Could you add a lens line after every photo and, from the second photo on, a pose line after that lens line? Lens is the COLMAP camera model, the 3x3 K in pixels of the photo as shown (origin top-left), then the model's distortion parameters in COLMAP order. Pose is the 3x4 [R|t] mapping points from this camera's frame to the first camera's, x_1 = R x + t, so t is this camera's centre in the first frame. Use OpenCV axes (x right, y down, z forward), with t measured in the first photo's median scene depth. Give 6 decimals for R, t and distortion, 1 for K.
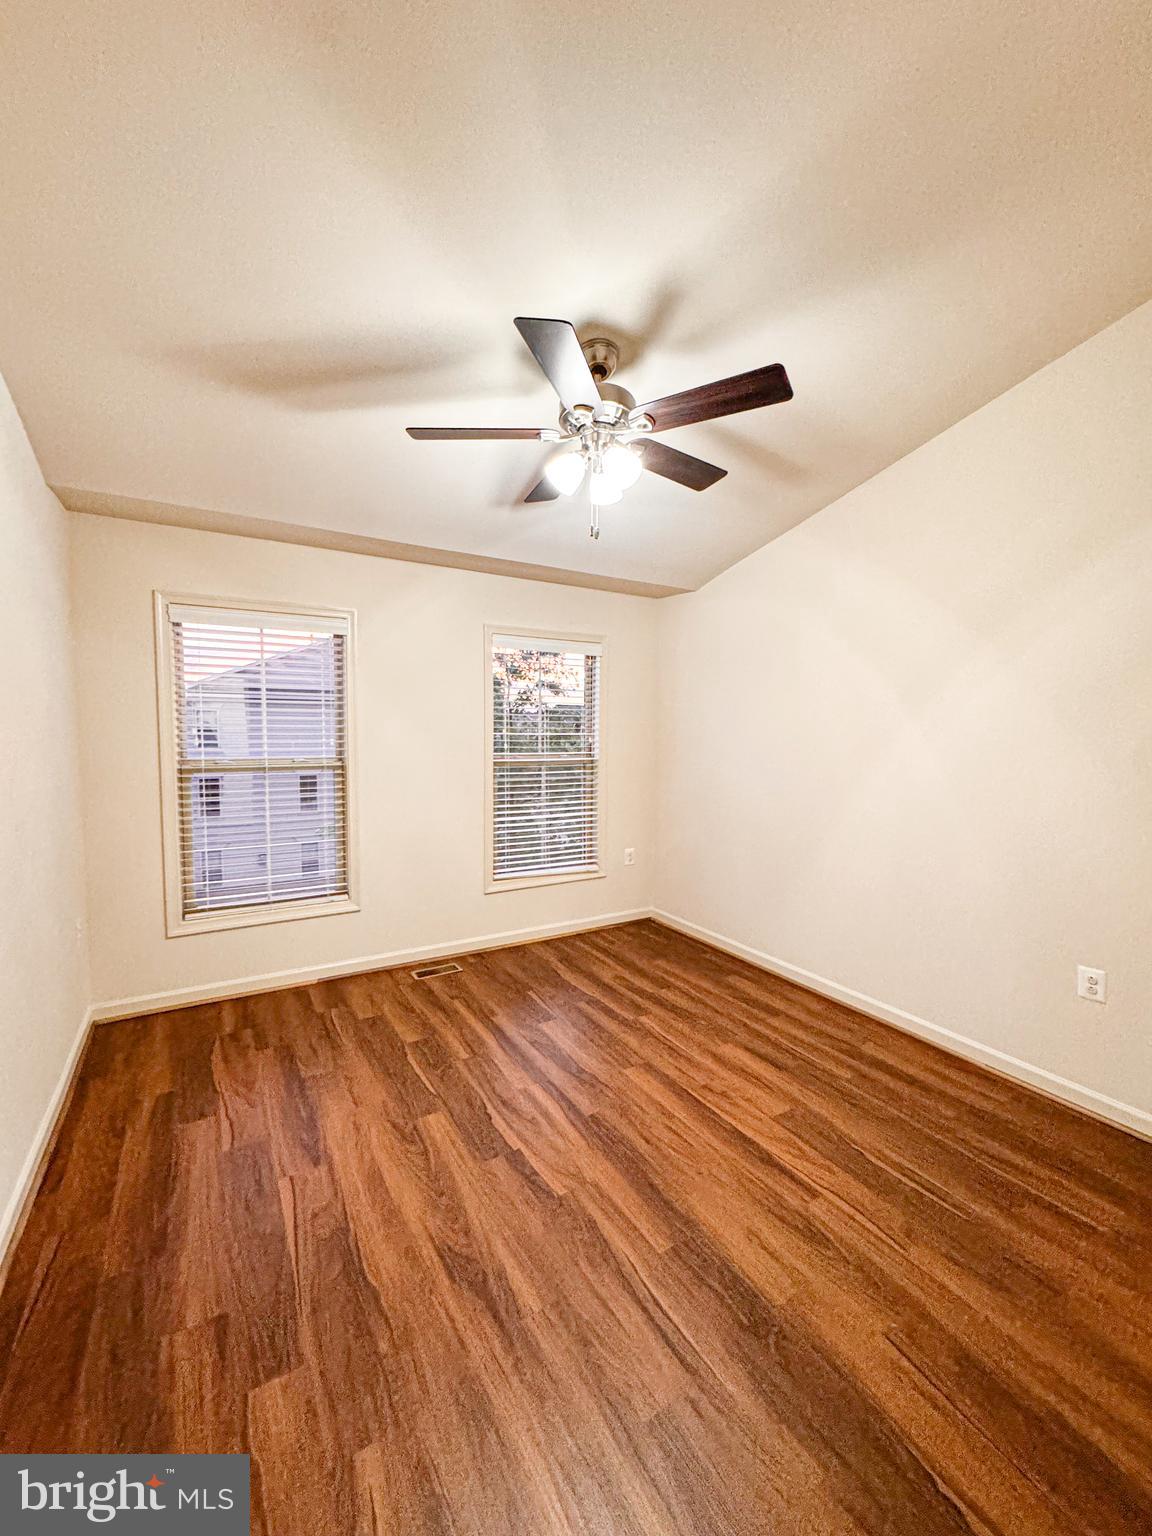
lens RADIAL K [[614.0, 0, 575.9], [0, 614.0, 765.5], [0, 0, 1]] dist [-0.002481, 0.000543]
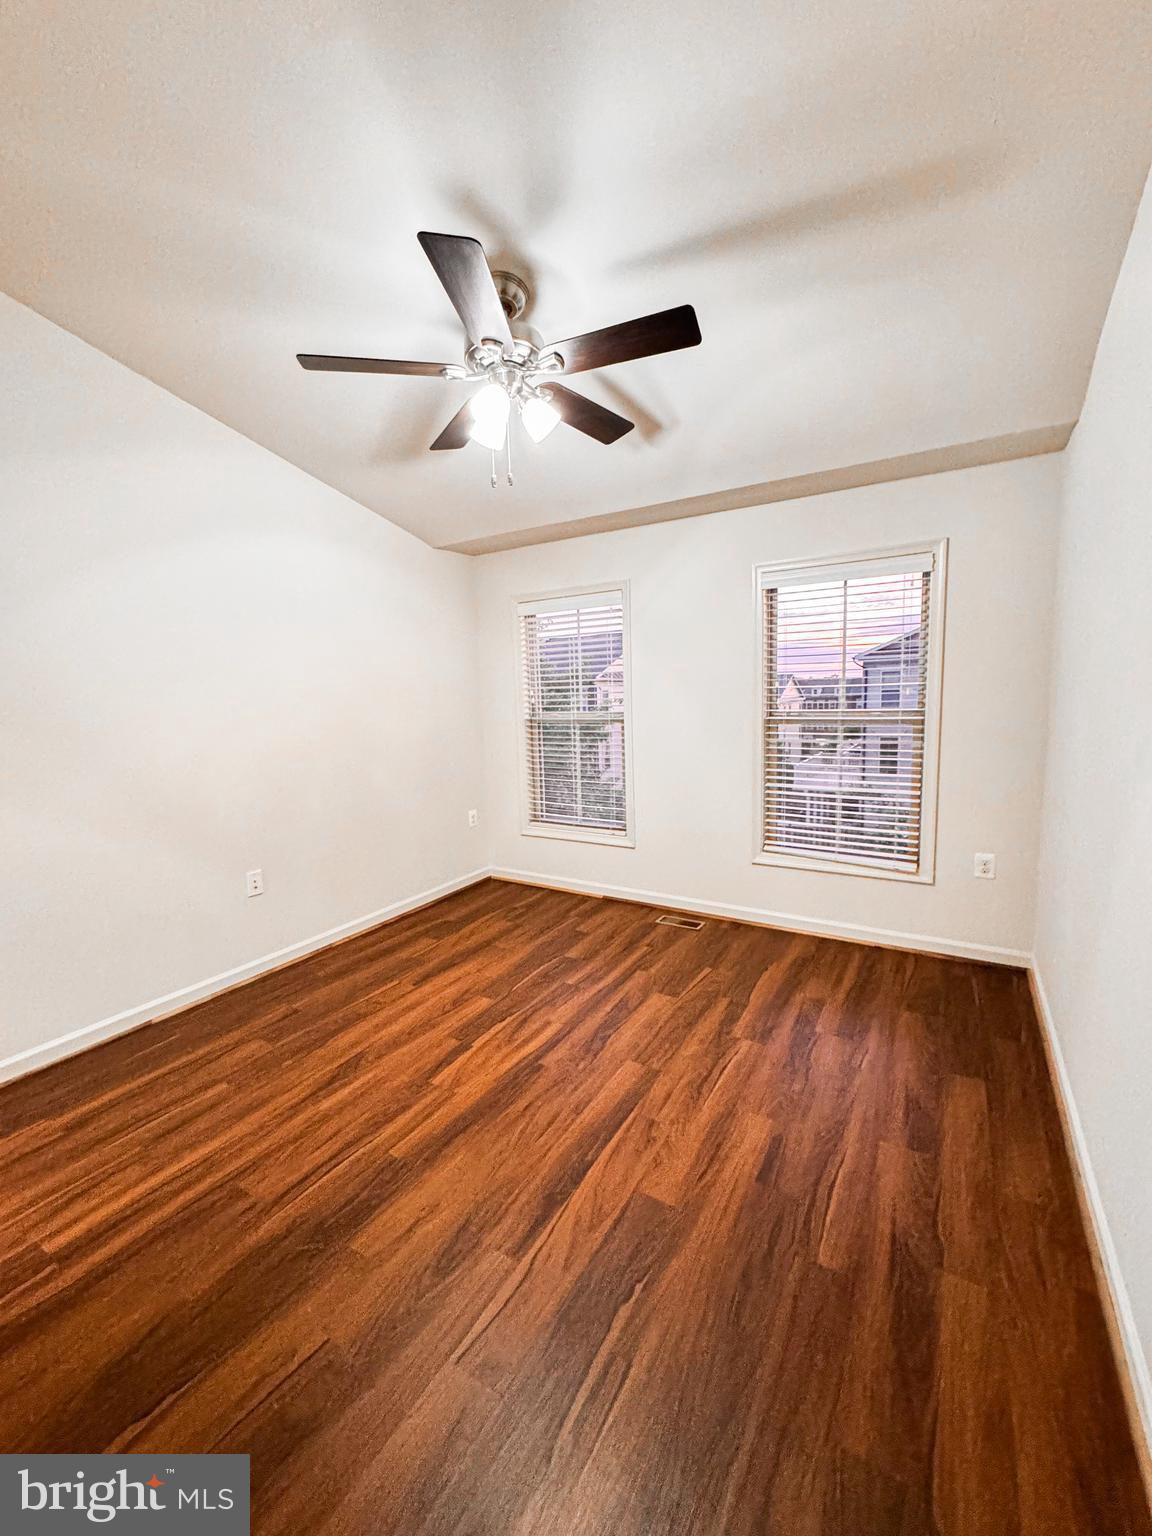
lens RADIAL K [[614.0, 0, 577.3], [0, 614.0, 765.2], [0, 0, 1]] dist [-0.002481, 0.000543]
pose [[0.458210, 0.079136, -0.885314, 0.831930], [-0.024705, 0.996778, 0.076313, -0.001204], [0.888501, -0.013096, 0.458688, 0.544938]]
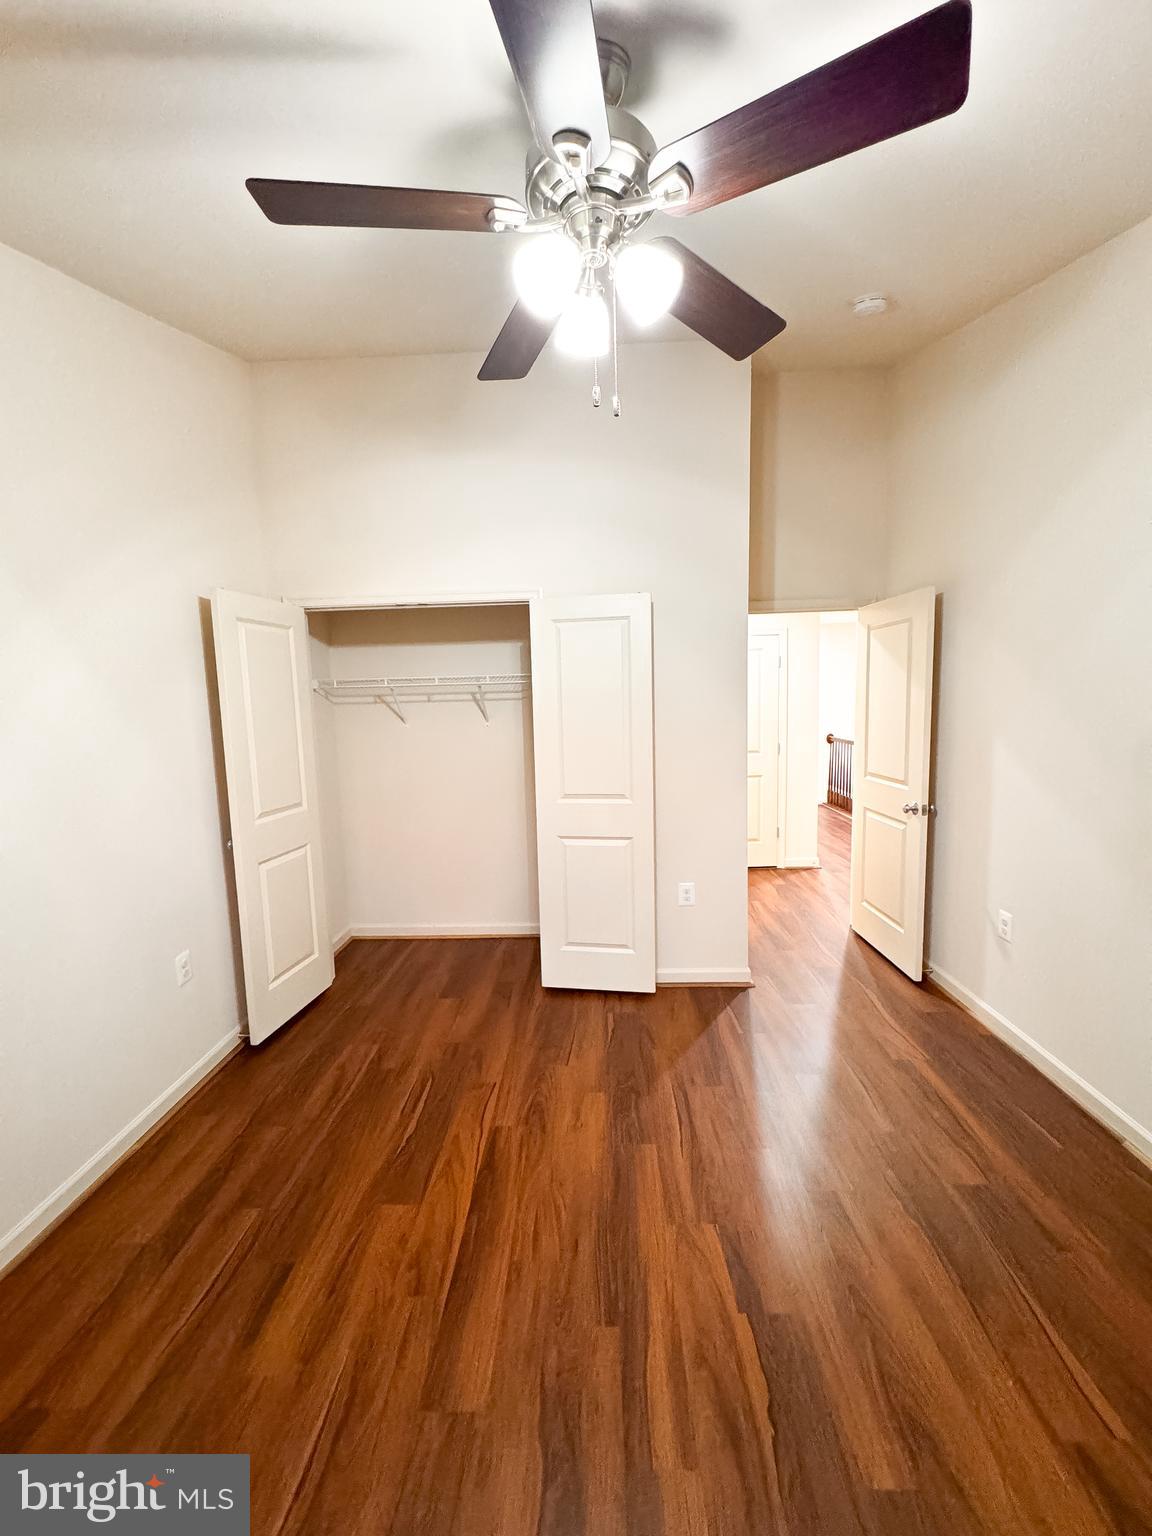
lens RADIAL K [[614.0, 0, 580.8], [0, 614.0, 766.4], [0, 0, 1]] dist [-0.002481, 0.000543]
pose [[-0.839109, -0.045561, 0.542052, -0.247532], [0.057745, 0.983394, 0.172049, -0.107944], [-0.540889, 0.175669, -0.822544, 1.321254]]
